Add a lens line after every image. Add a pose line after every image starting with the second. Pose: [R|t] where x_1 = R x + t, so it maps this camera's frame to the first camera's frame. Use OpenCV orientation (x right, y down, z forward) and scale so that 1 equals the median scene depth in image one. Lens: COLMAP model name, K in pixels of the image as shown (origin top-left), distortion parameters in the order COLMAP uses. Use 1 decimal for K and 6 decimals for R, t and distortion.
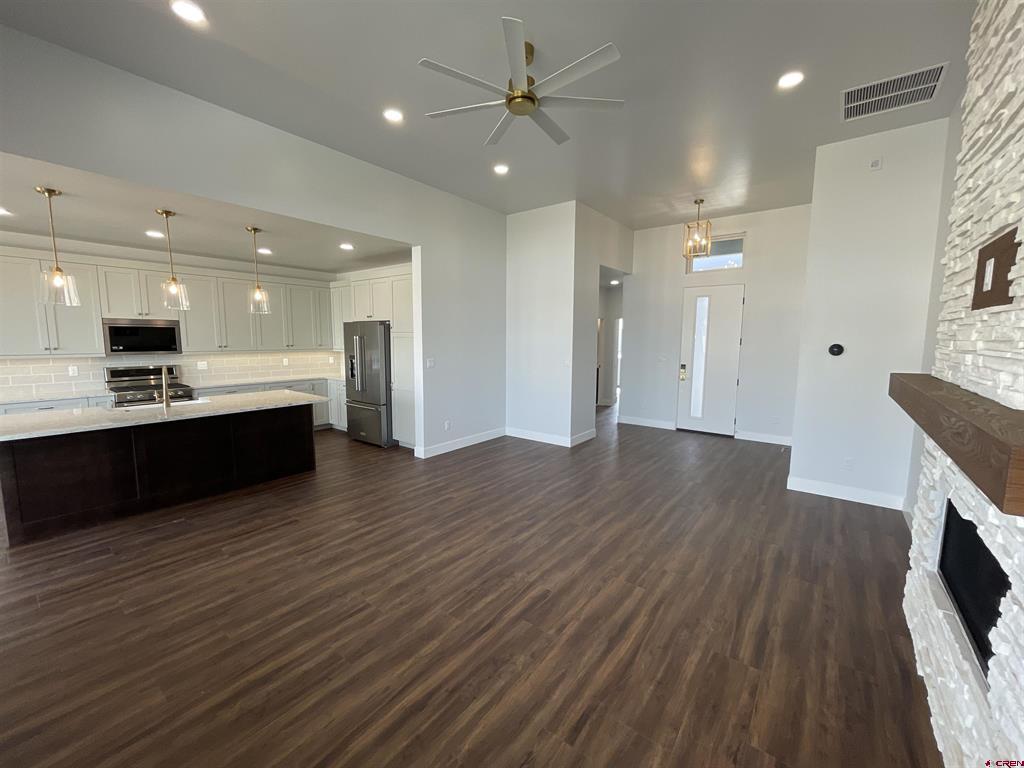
lens RADIAL K [[413.6, 0, 511.8], [0, 413.6, 383.3], [0, 0, 1]] dist [-0.004409, 0.000447]
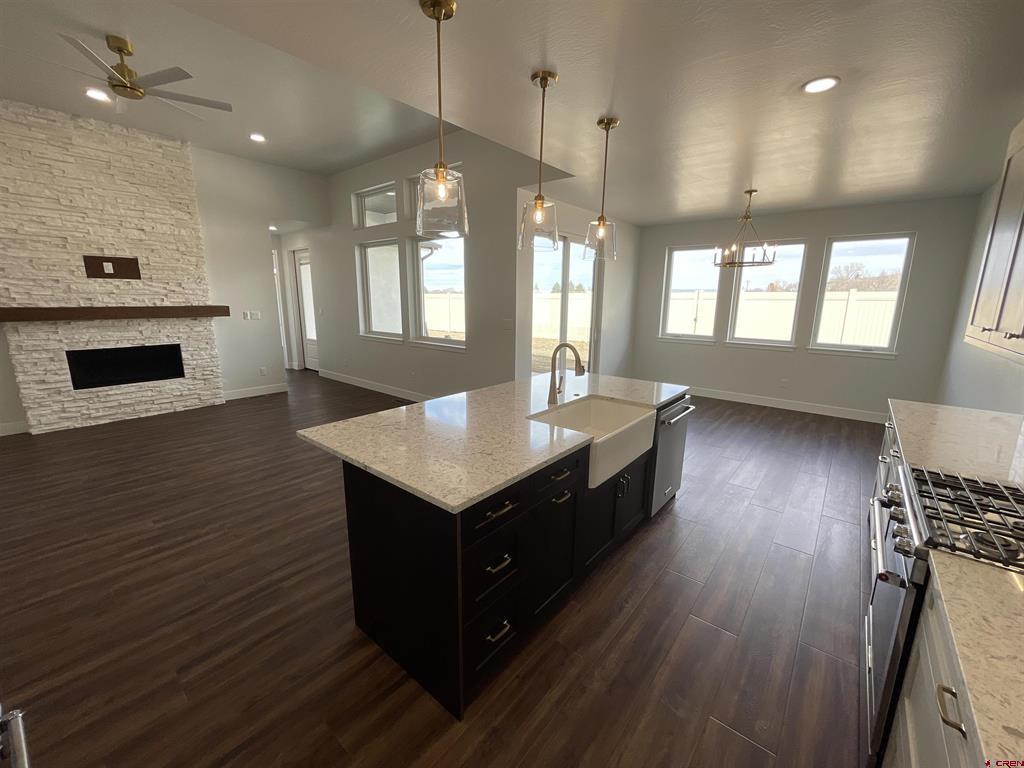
lens RADIAL K [[413.6, 0, 511.8], [0, 413.6, 383.3], [0, 0, 1]] dist [-0.004409, 0.000447]
pose [[-0.999218, -0.024692, 0.030886, -0.652402], [-0.013719, 0.949035, 0.314873, -0.149730], [-0.037087, 0.314203, -0.948631, 1.342227]]
